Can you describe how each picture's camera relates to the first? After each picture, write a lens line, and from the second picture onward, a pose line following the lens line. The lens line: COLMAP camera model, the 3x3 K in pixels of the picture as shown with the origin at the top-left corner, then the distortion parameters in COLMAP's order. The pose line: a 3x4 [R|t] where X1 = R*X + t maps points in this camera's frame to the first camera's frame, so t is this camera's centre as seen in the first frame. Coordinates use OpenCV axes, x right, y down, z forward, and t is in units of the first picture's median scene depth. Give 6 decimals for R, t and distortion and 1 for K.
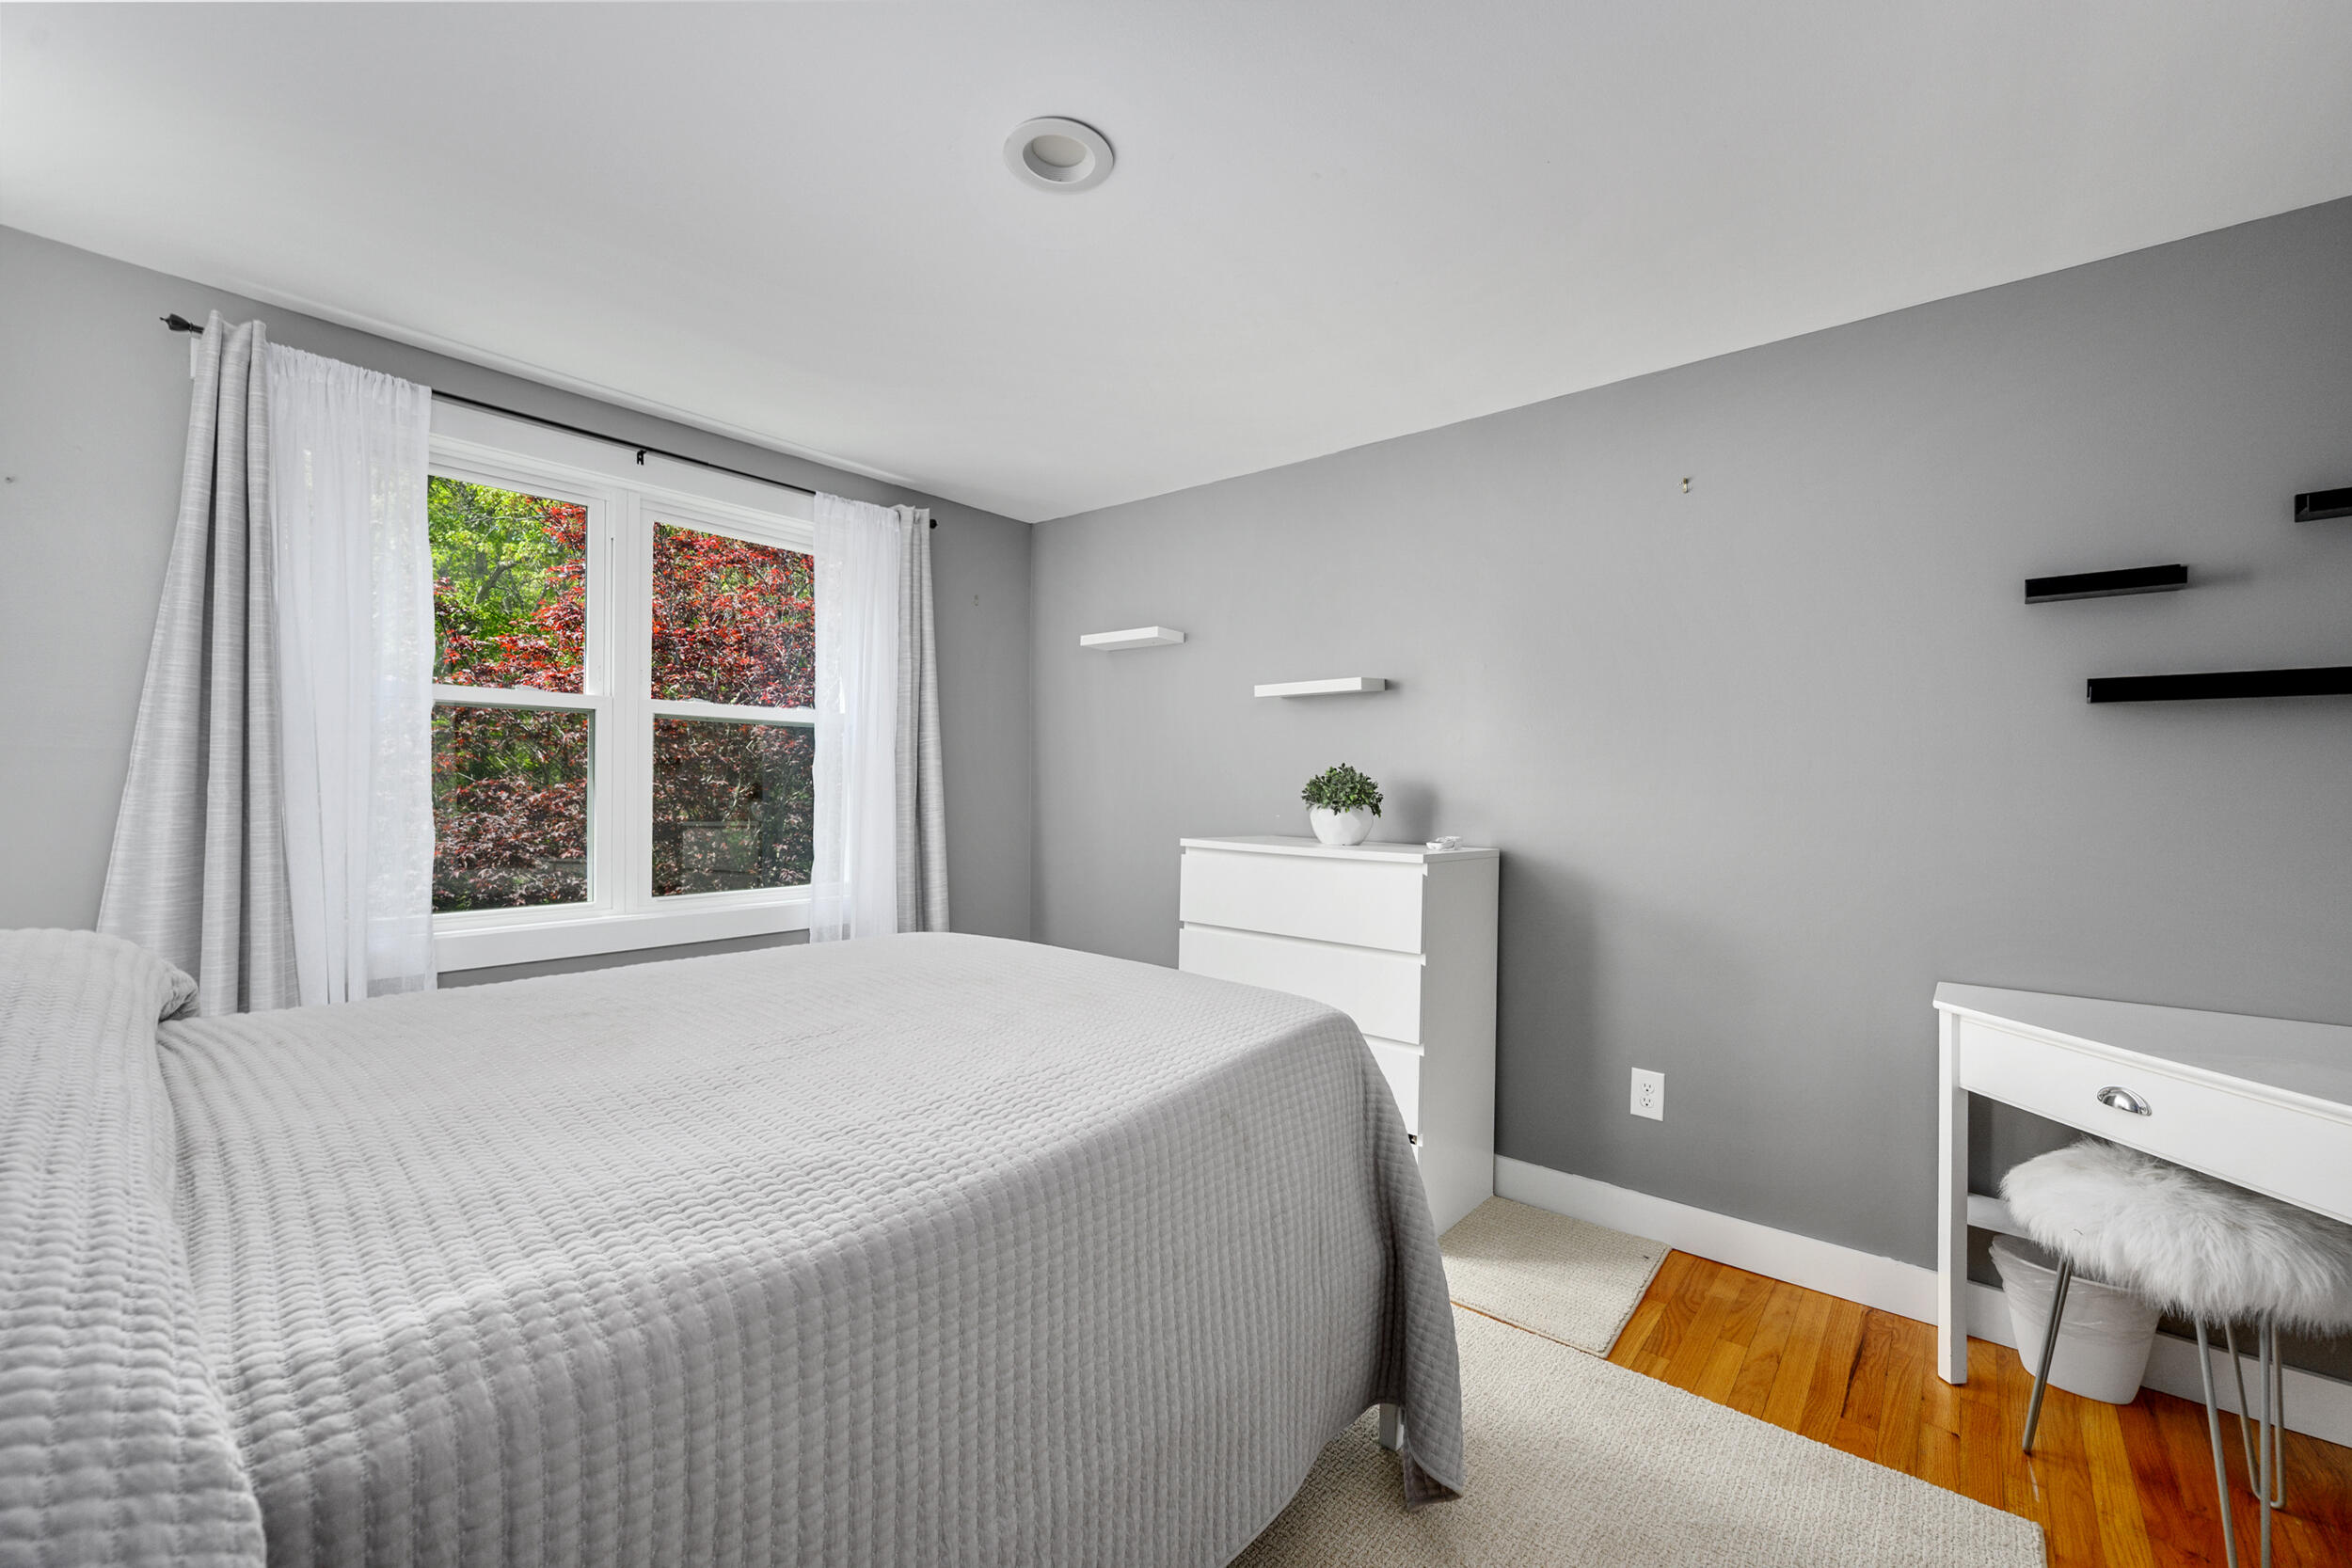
lens RADIAL K [[933.9, 0, 1183.8], [0, 933.9, 772.0], [0, 0, 1]] dist [-0.000784, -0.000022]
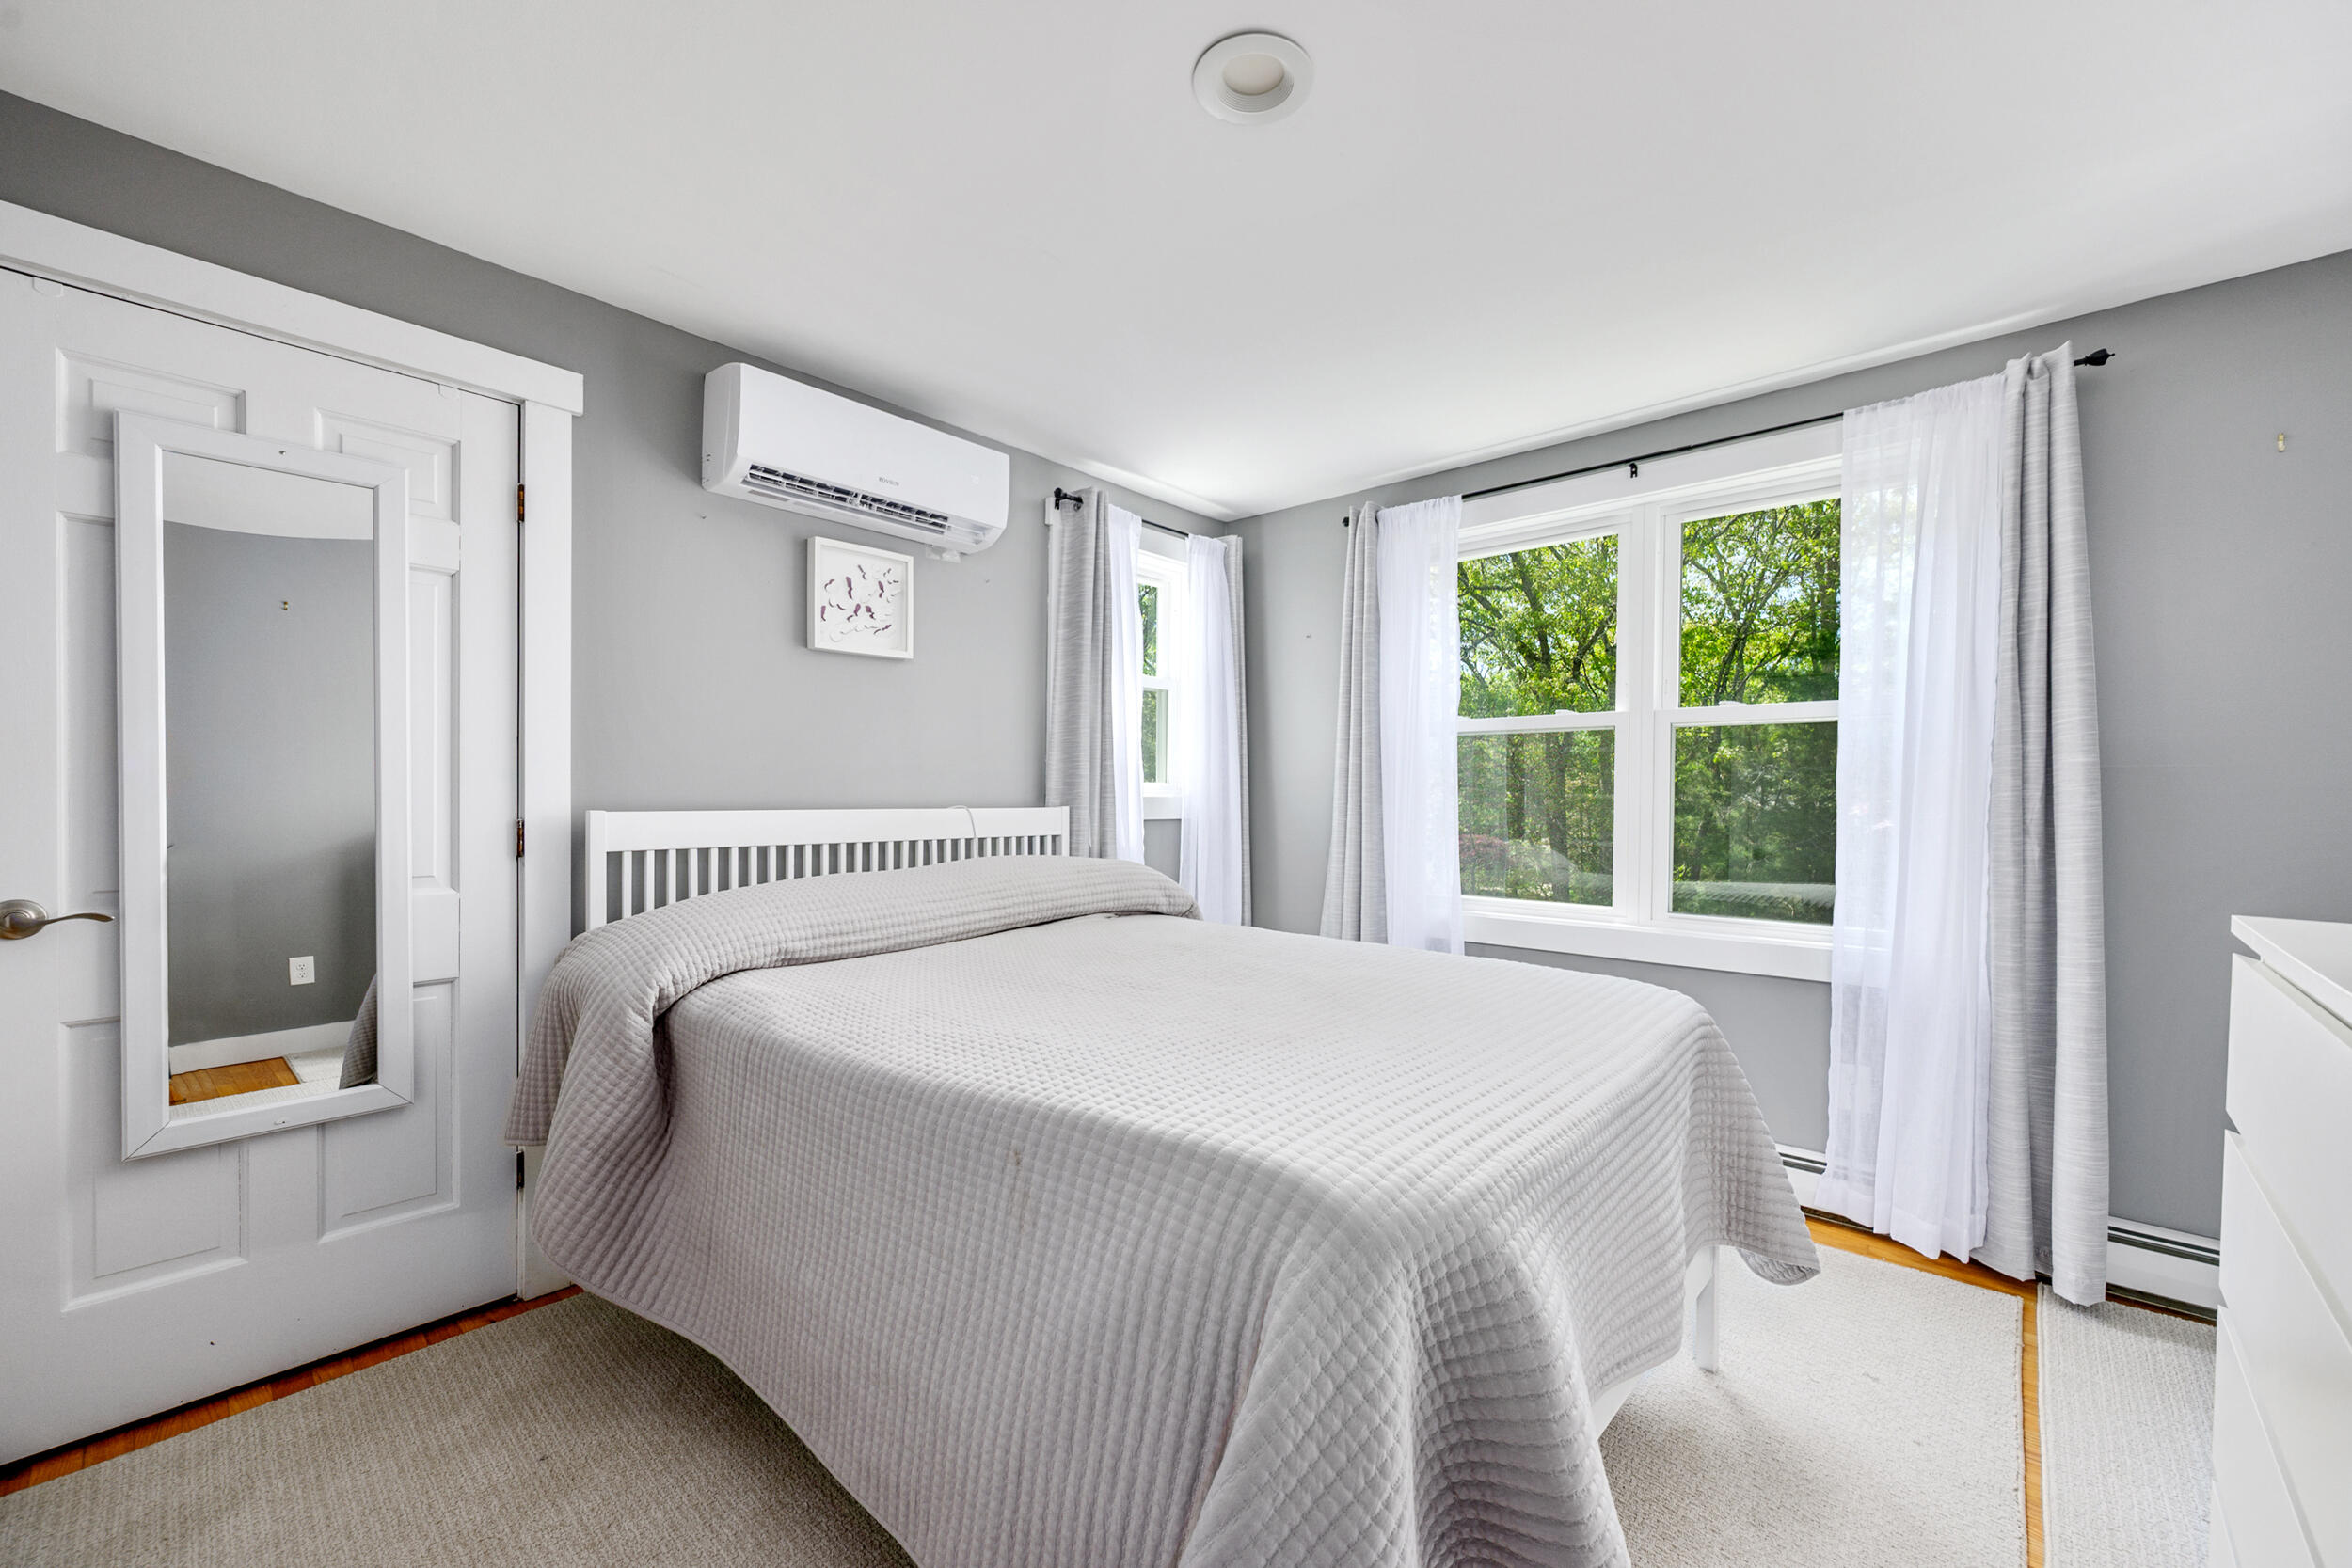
lens RADIAL K [[933.9, 0, 1191.1], [0, 933.9, 799.0], [0, 0, 1]] dist [-0.000784, -0.000022]
pose [[-0.023789, -0.004006, -0.999709, 0.429177], [0.011933, 0.999920, -0.004291, 0.013869], [0.999646, -0.012032, -0.023740, 0.546123]]
